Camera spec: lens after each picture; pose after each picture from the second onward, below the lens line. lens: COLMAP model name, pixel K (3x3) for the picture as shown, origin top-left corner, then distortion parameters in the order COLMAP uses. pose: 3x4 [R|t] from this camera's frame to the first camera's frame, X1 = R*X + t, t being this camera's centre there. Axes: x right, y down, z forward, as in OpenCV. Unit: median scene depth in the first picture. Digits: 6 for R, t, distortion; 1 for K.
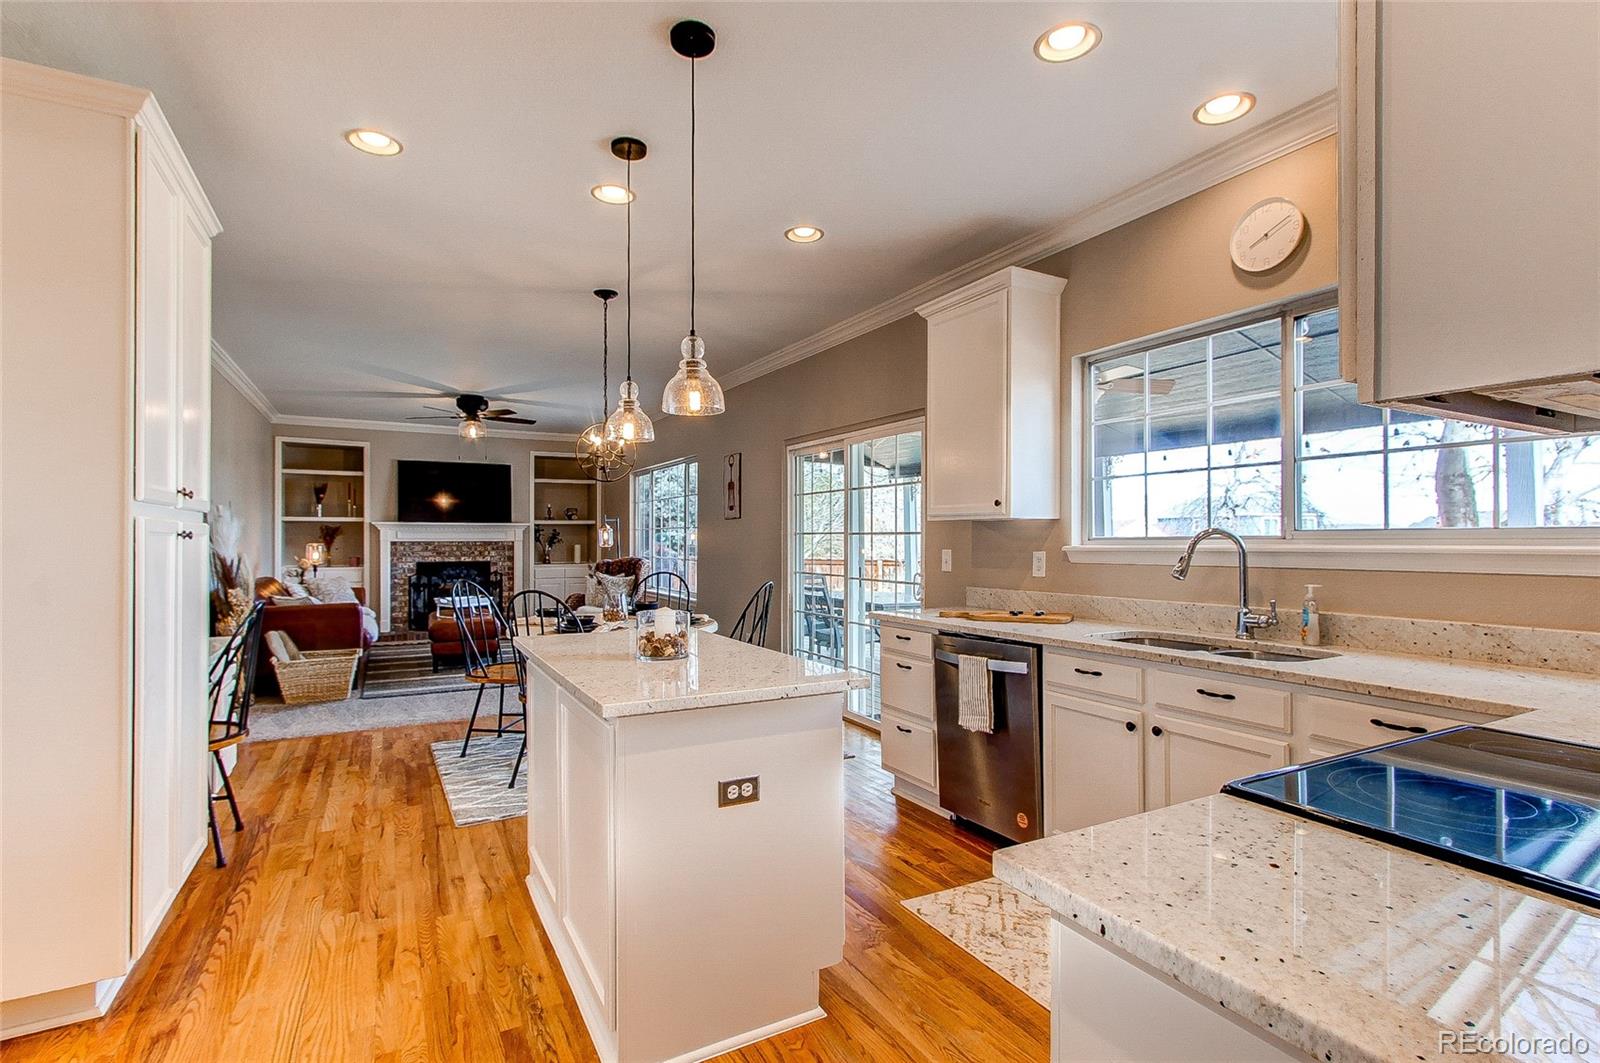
lens RADIAL K [[752.3, 0, 800.3], [0, 752.3, 537.7], [0, 0, 1]] dist [0.005819, 0.002412]
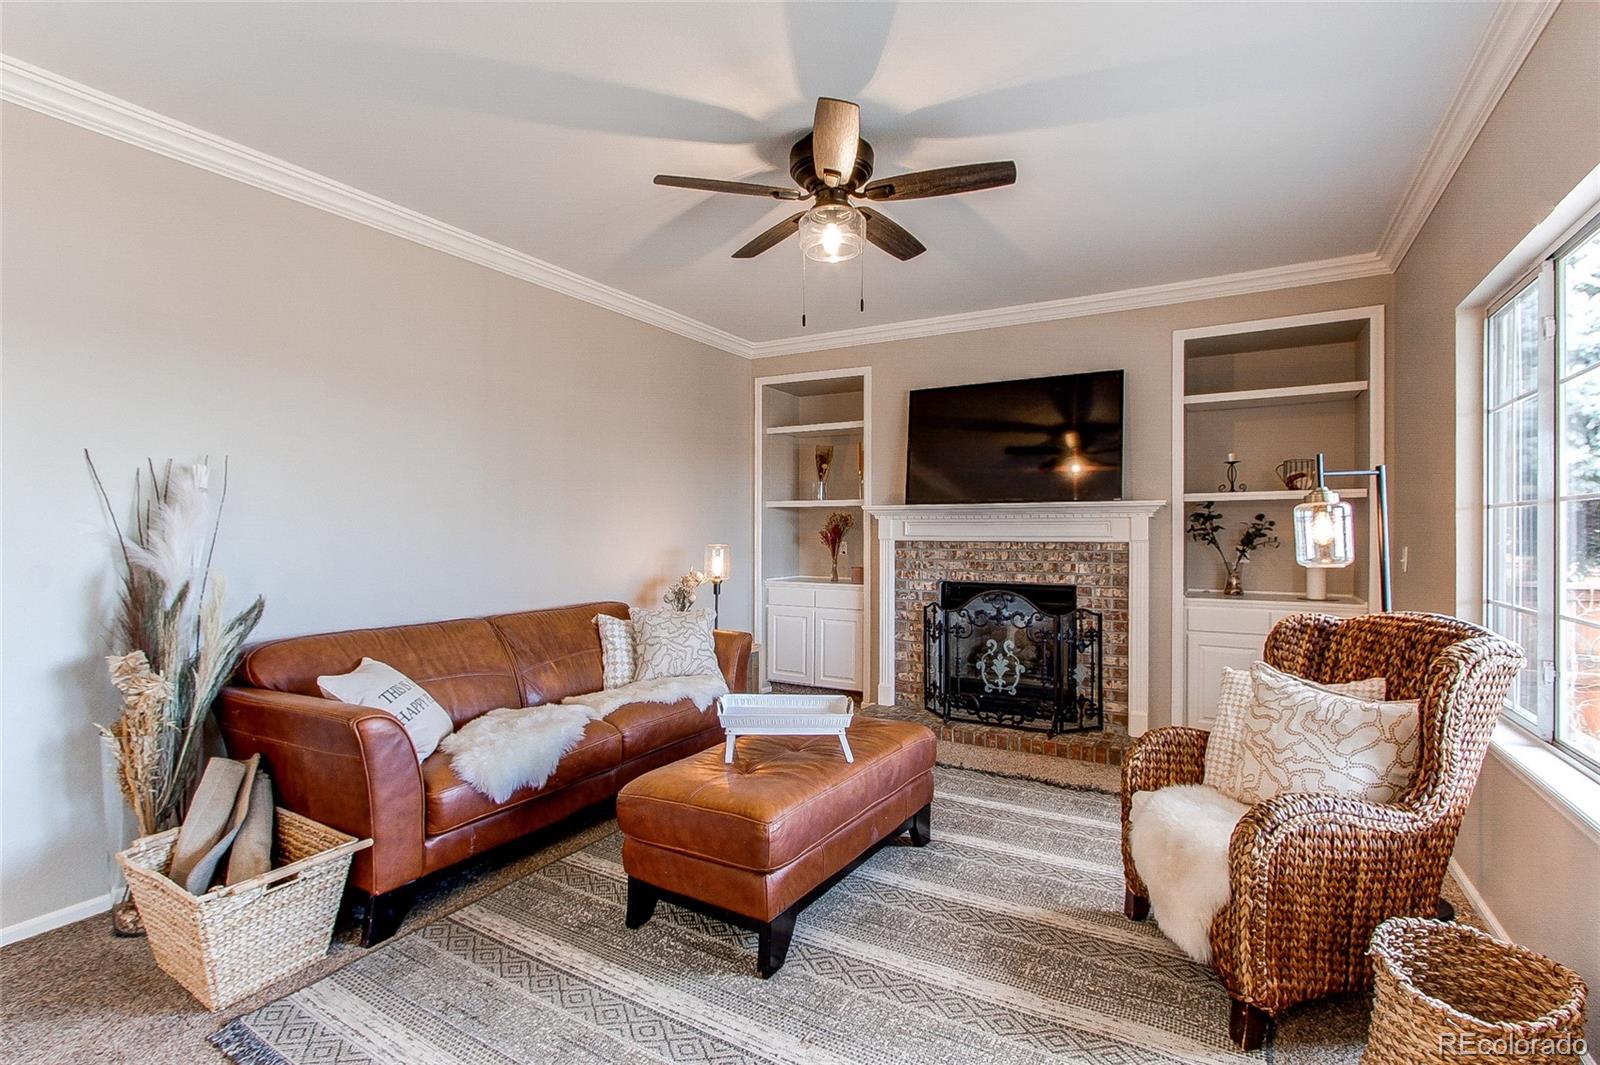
lens RADIAL K [[752.3, 0, 797.6], [0, 752.3, 534.2], [0, 0, 1]] dist [0.005819, 0.002412]
pose [[0.520821, -0.001095, -0.853665, -0.112177], [-0.000672, 0.999998, -0.001692, 0.001048], [0.853666, 0.001455, 0.520819, 0.639035]]
